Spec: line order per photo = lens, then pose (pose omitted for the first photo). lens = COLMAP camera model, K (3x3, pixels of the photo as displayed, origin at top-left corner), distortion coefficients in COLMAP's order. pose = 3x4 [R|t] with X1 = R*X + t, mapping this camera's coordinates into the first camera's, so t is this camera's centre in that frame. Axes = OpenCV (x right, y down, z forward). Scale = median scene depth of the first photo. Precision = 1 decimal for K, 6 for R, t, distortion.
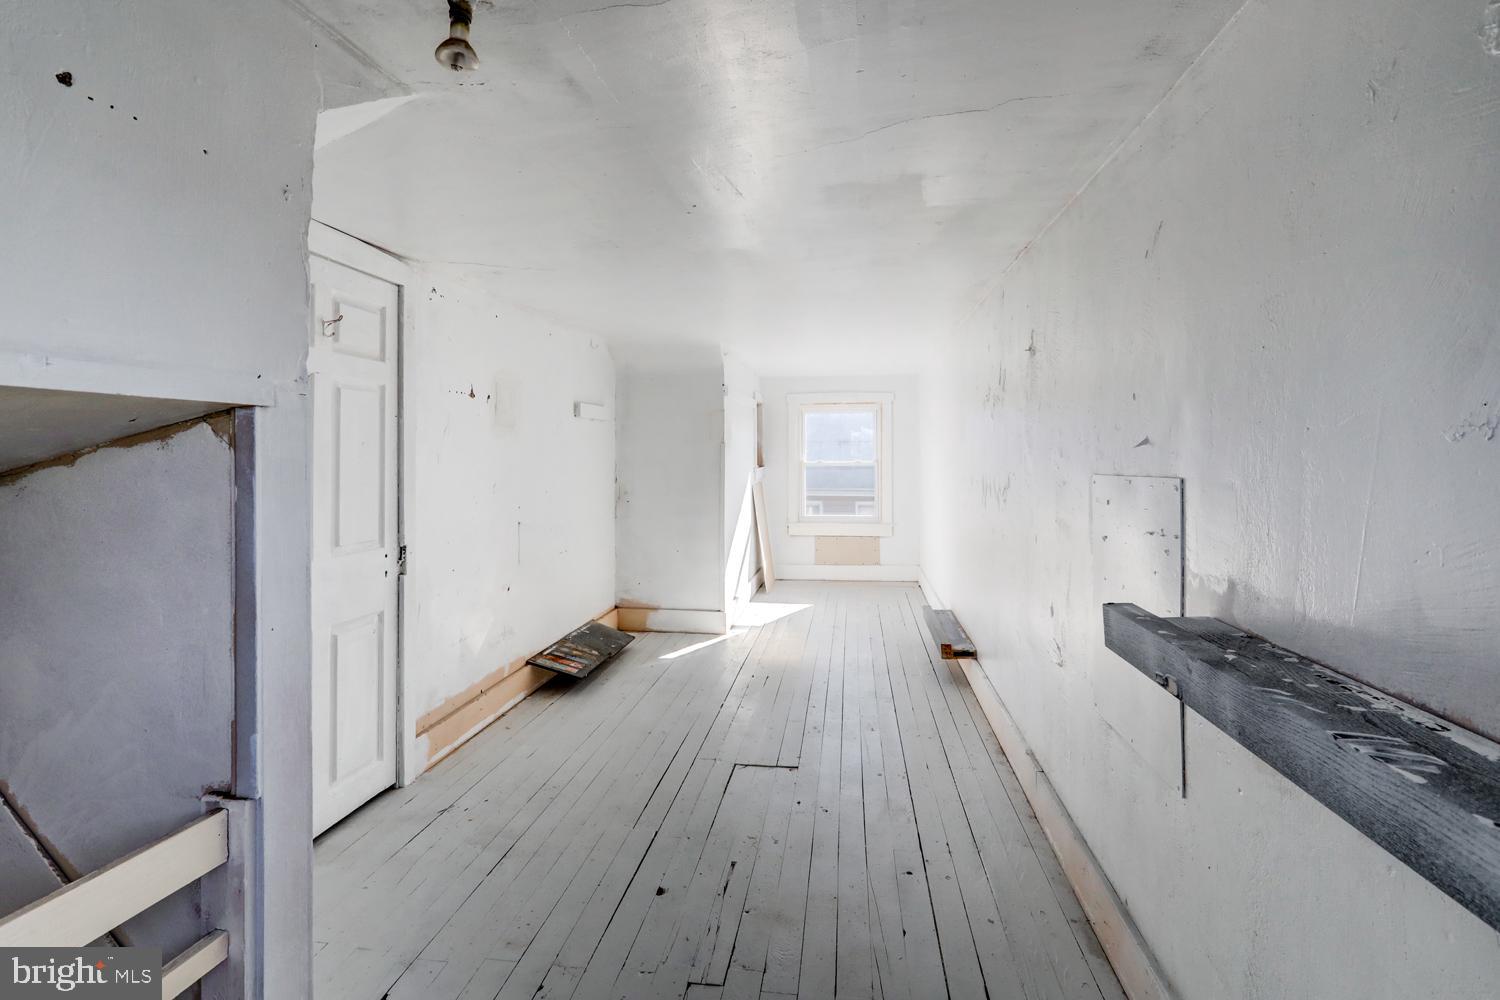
lens RADIAL K [[736.2, 0, 766.6], [0, 736.2, 485.9], [0, 0, 1]] dist [-0.012732, 0.001489]
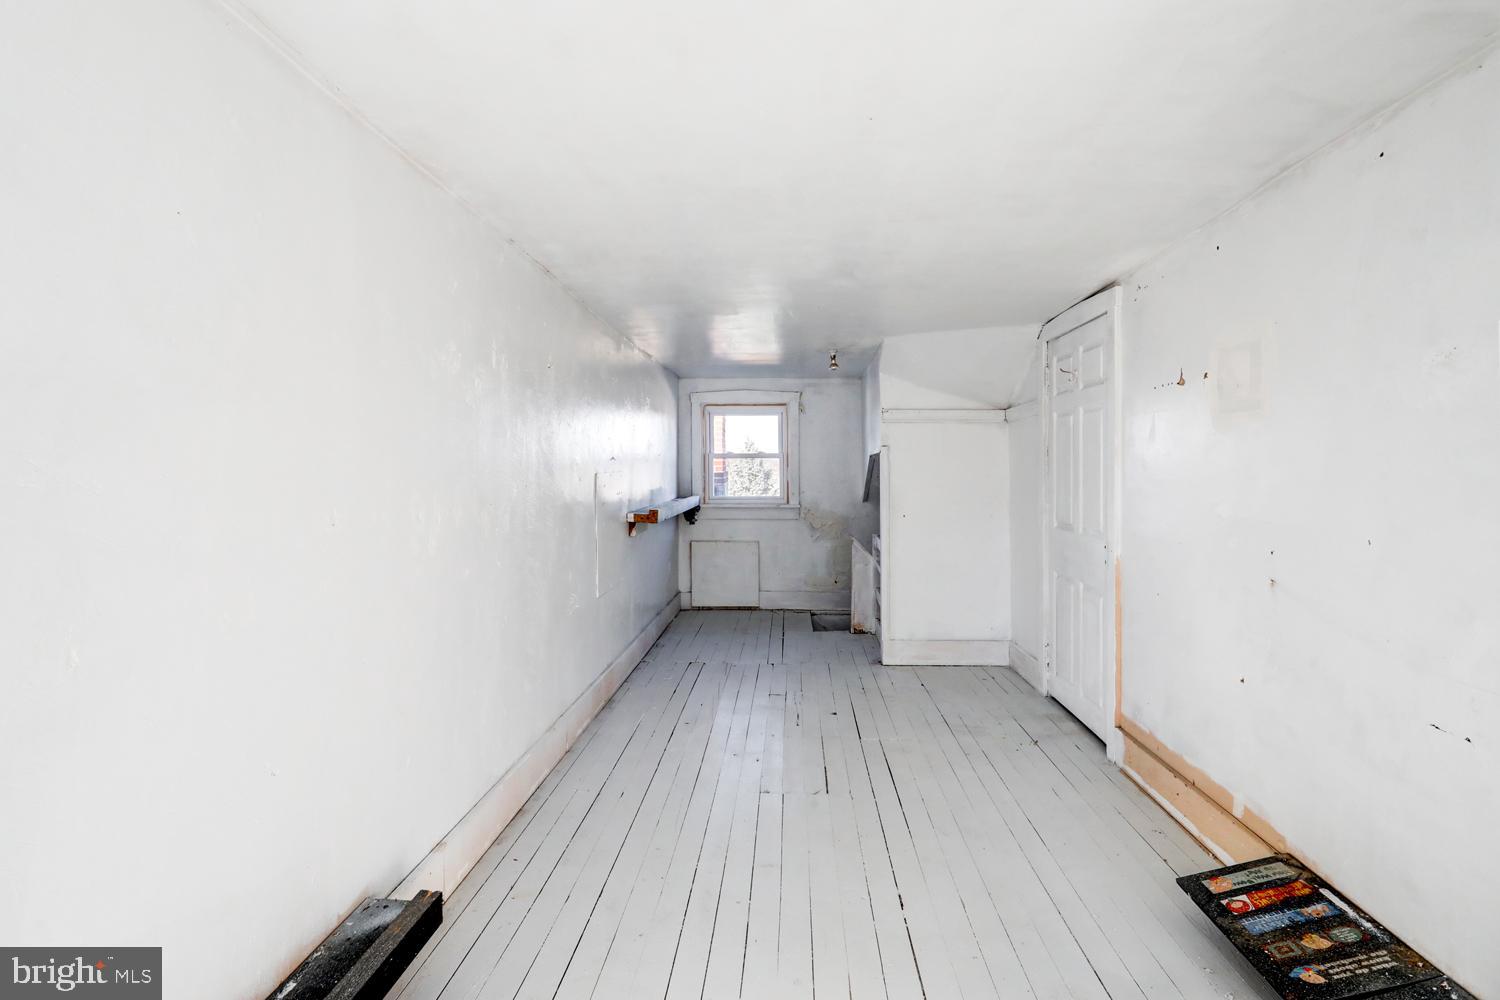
lens RADIAL K [[736.2, 0, 766.6], [0, 736.2, 485.9], [0, 0, 1]] dist [-0.012732, 0.001489]
pose [[-0.996525, -0.007035, -0.082997, 0.122201], [-0.011927, 0.998210, 0.058604, -0.065812], [0.082437, 0.059390, -0.994825, 1.989889]]
